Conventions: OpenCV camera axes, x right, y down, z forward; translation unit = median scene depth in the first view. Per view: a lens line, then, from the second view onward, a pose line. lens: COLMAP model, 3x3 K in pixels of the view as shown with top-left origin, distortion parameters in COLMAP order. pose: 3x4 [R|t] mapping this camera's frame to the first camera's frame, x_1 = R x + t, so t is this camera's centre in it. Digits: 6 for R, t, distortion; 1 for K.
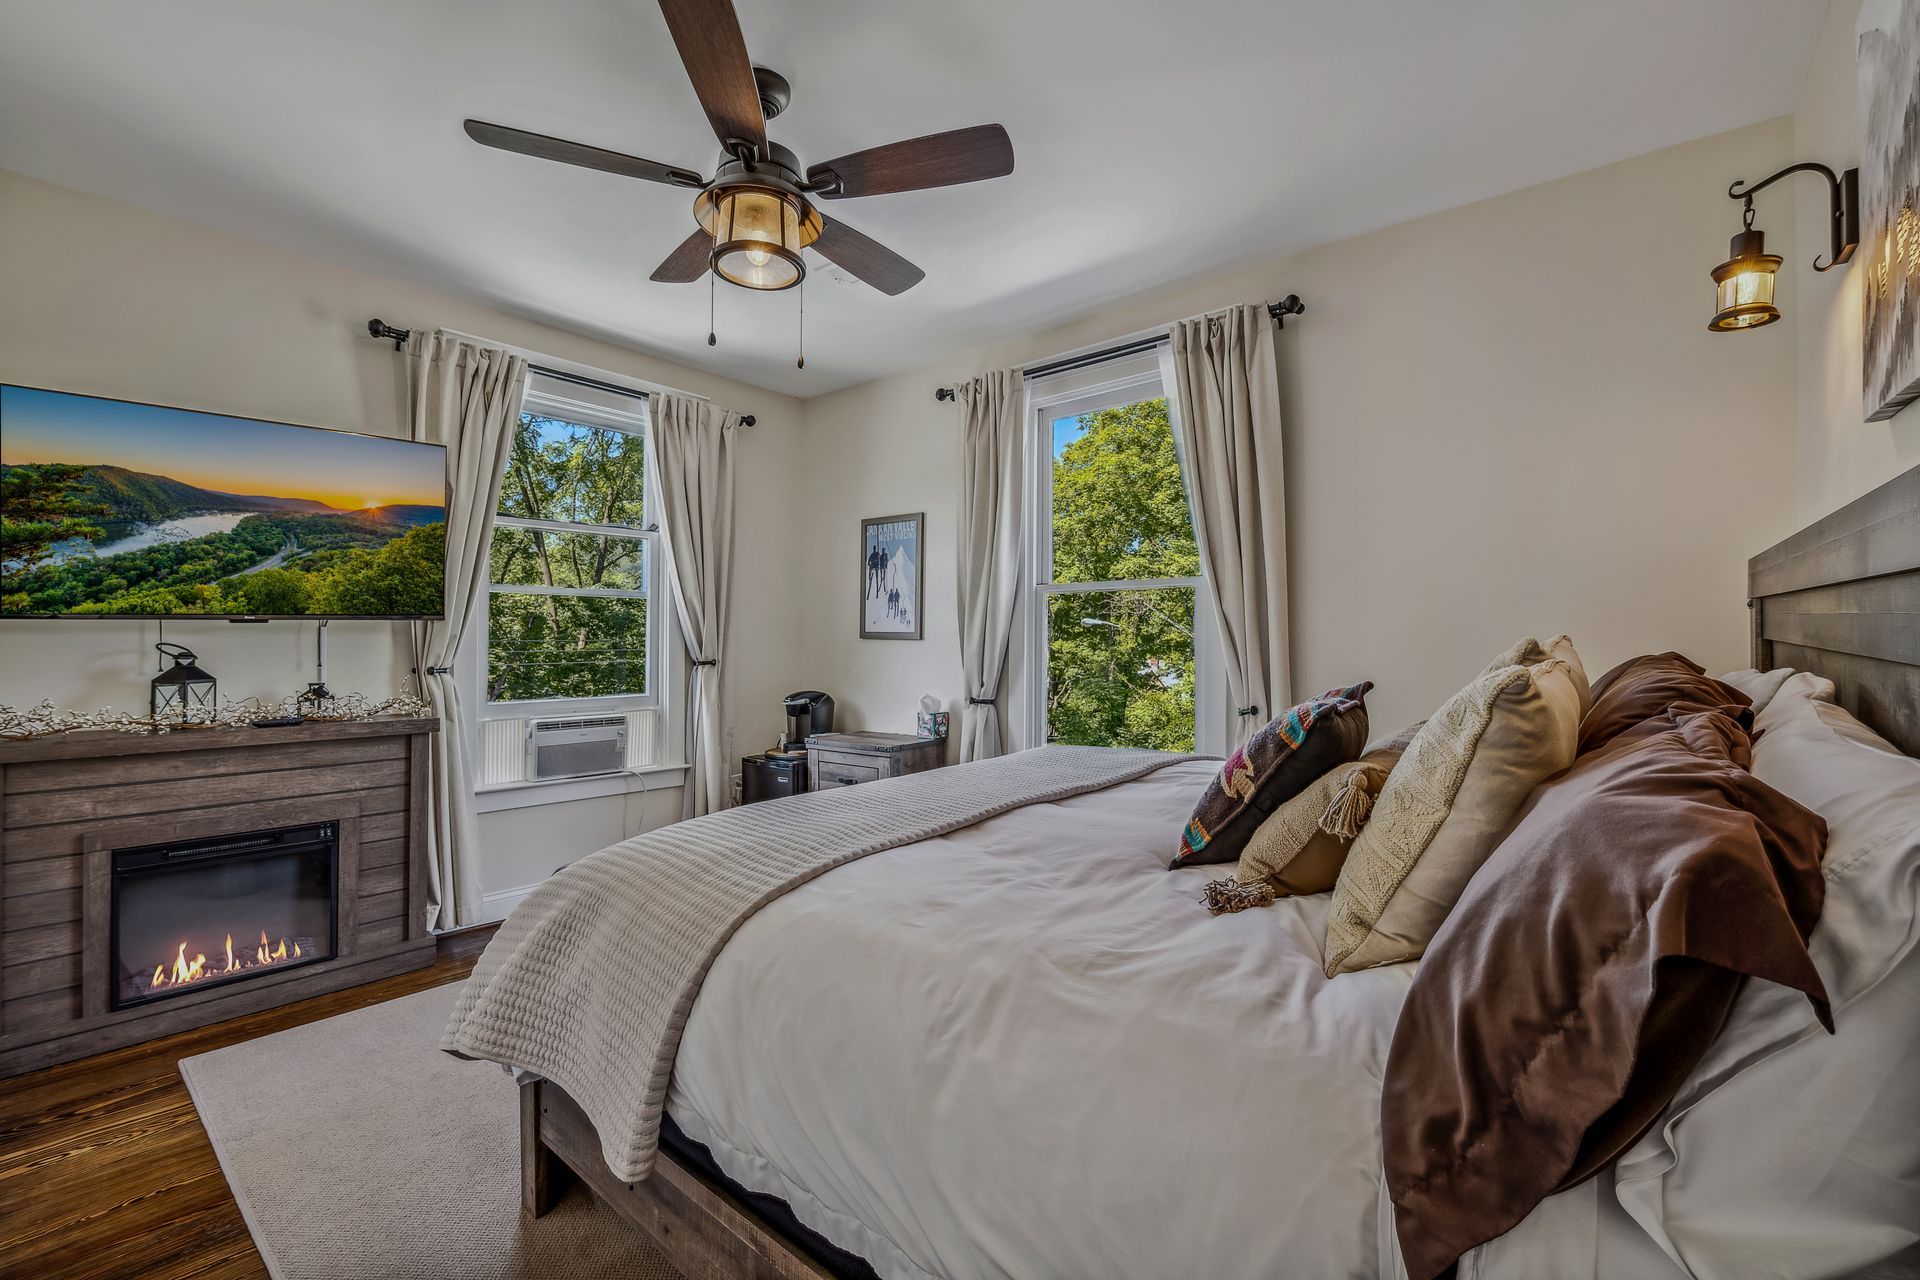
lens RADIAL K [[808.6, 0, 984.0], [0, 808.6, 643.4], [0, 0, 1]] dist [-0.013212, -0.000567]
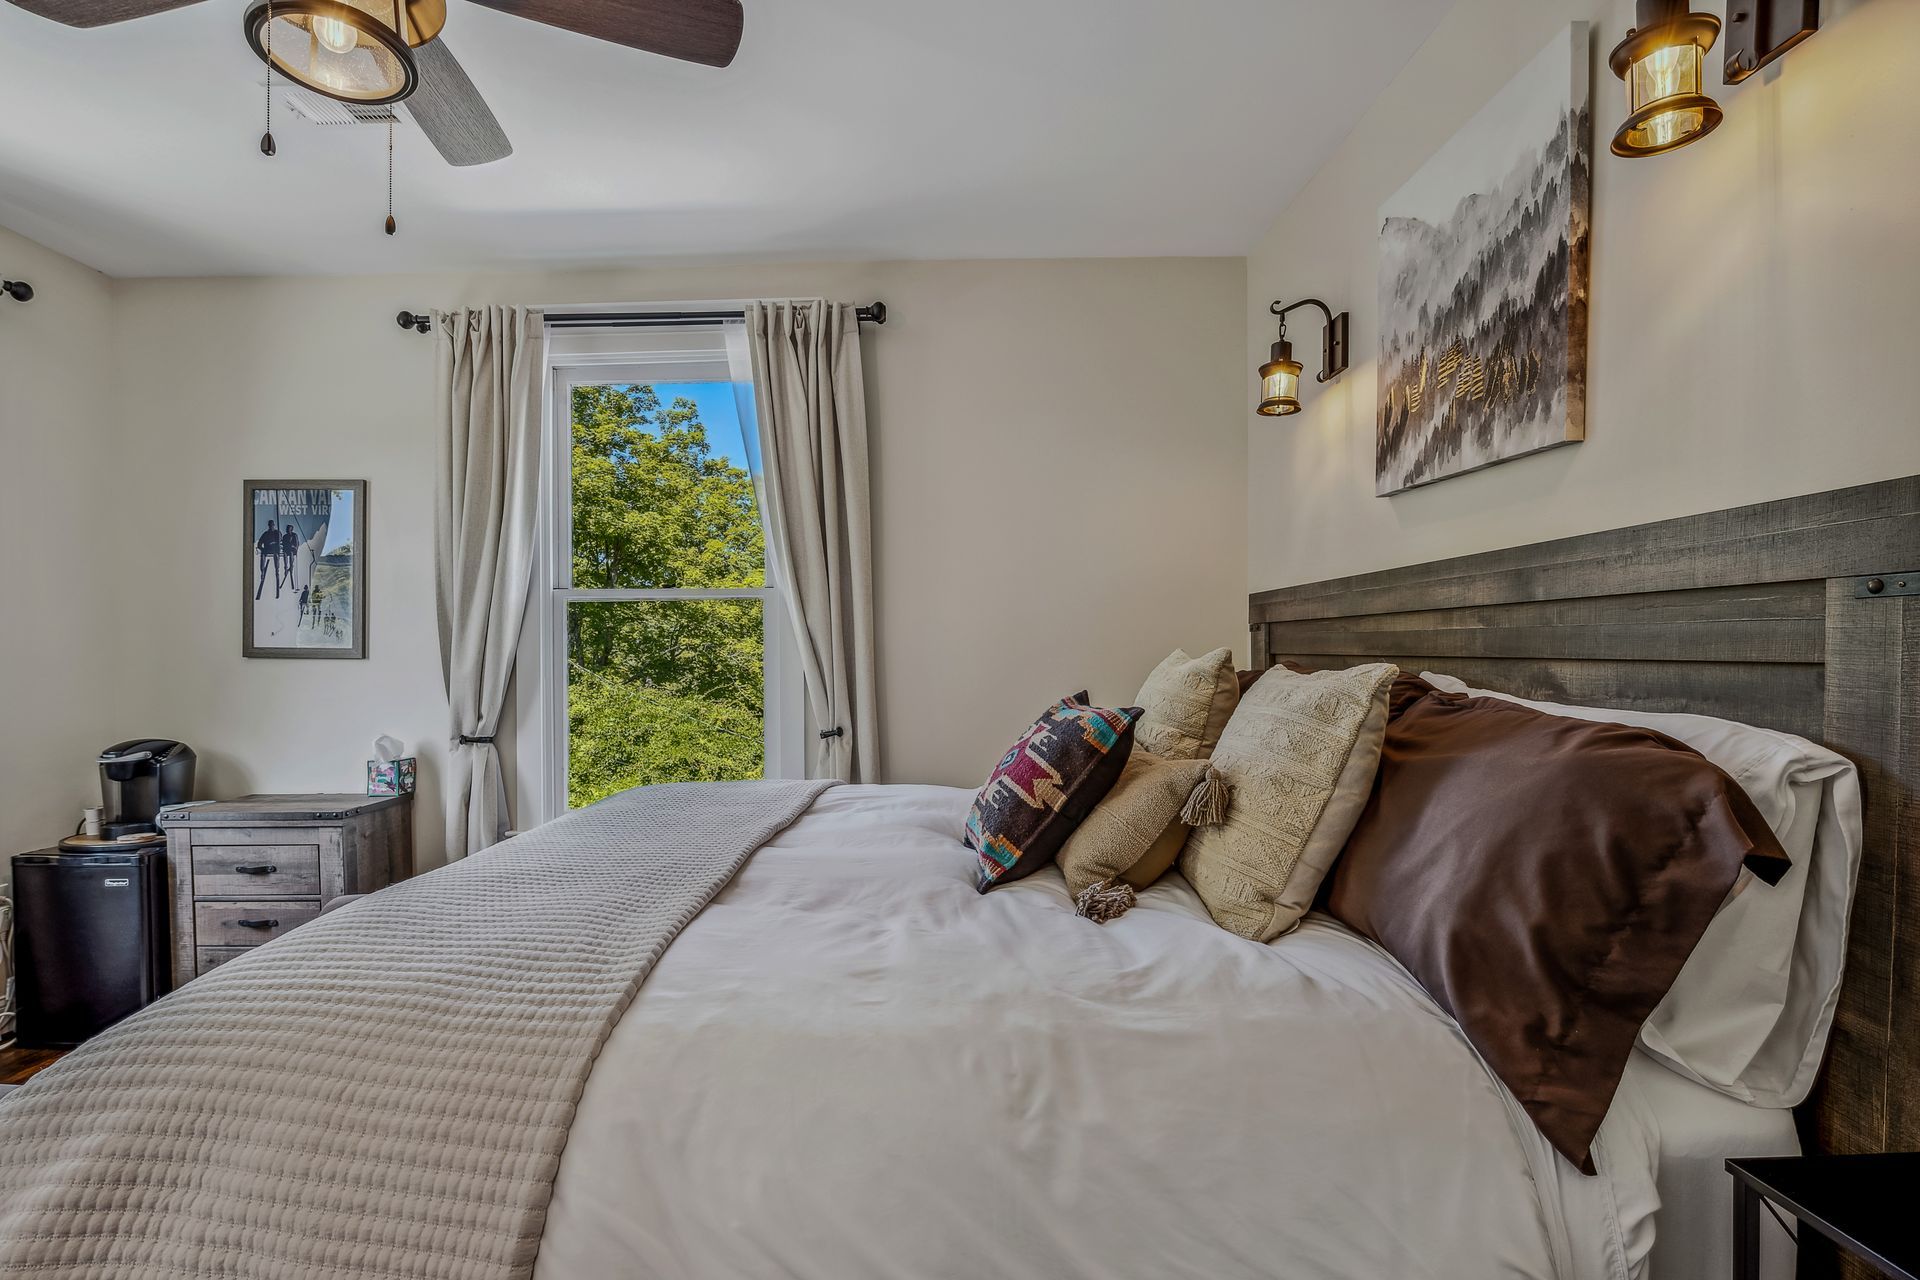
lens RADIAL K [[899.0, 0, 862.1], [0, 899.0, 678.1], [0, 0, 1]] dist [-0.009951, -0.000119]
pose [[0.793795, -0.008586, 0.608125, -0.291103], [0.005793, 0.999962, 0.006557, 0.013676], [-0.608158, -0.001683, 0.793814, 0.148225]]
